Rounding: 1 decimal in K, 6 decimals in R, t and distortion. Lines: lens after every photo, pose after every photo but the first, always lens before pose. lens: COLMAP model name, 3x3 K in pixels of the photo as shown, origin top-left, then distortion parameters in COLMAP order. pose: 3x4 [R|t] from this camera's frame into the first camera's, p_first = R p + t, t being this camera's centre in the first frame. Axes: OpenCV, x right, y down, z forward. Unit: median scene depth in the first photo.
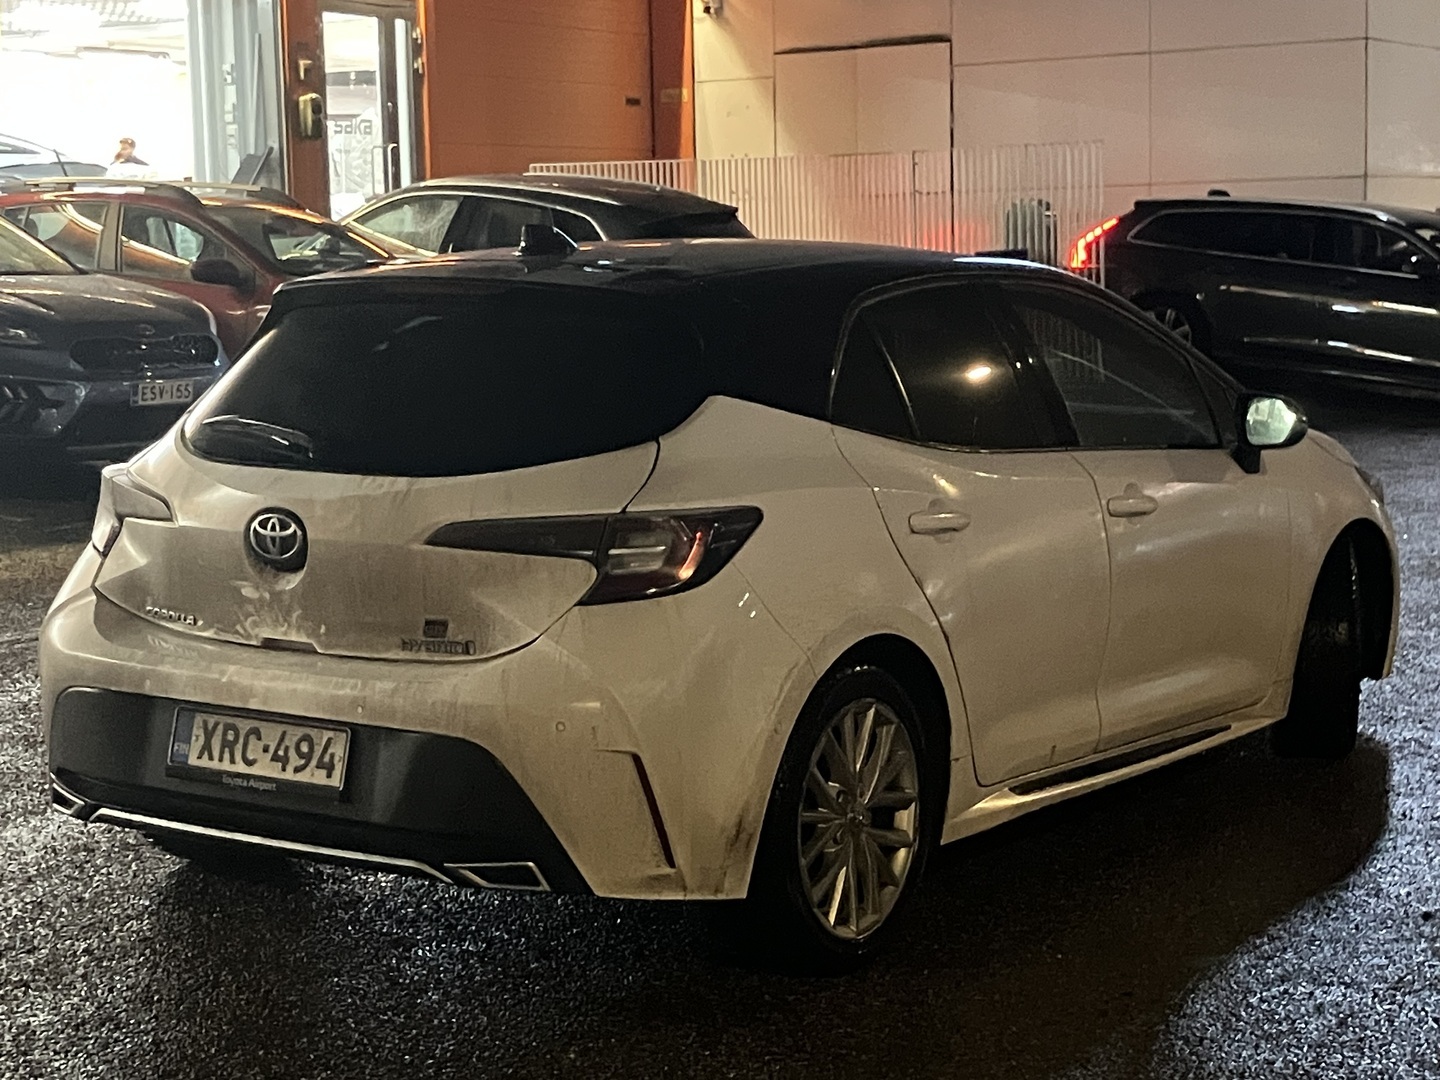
lens RADIAL K [[2727.2, 0, 720.4], [0, 2727.2, 539.3], [0, 0, 1]] dist [0.057372, 0.000000]
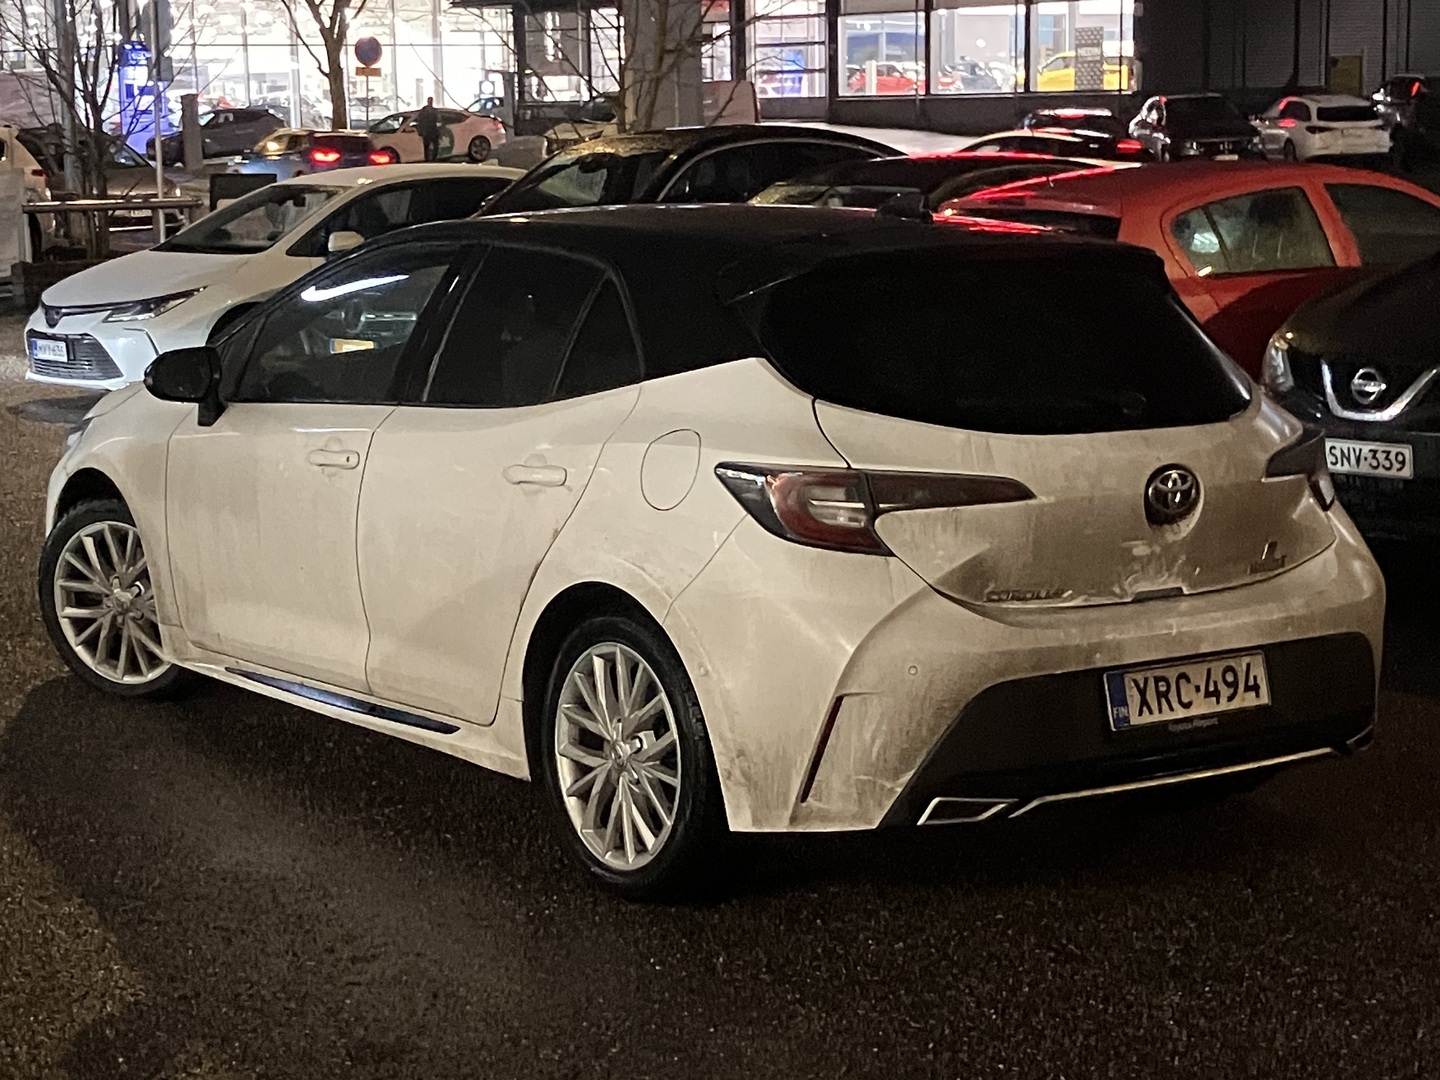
lens RADIAL K [[2727.2, 0, 719.9], [0, 2727.2, 540.8], [0, 0, 1]] dist [0.057372, 0.000000]
pose [[0.389301, -0.133535, 0.911380, -1.203708], [0.117211, 0.988574, 0.094778, -0.103594], [-0.913623, 0.069926, 0.400504, 0.736905]]
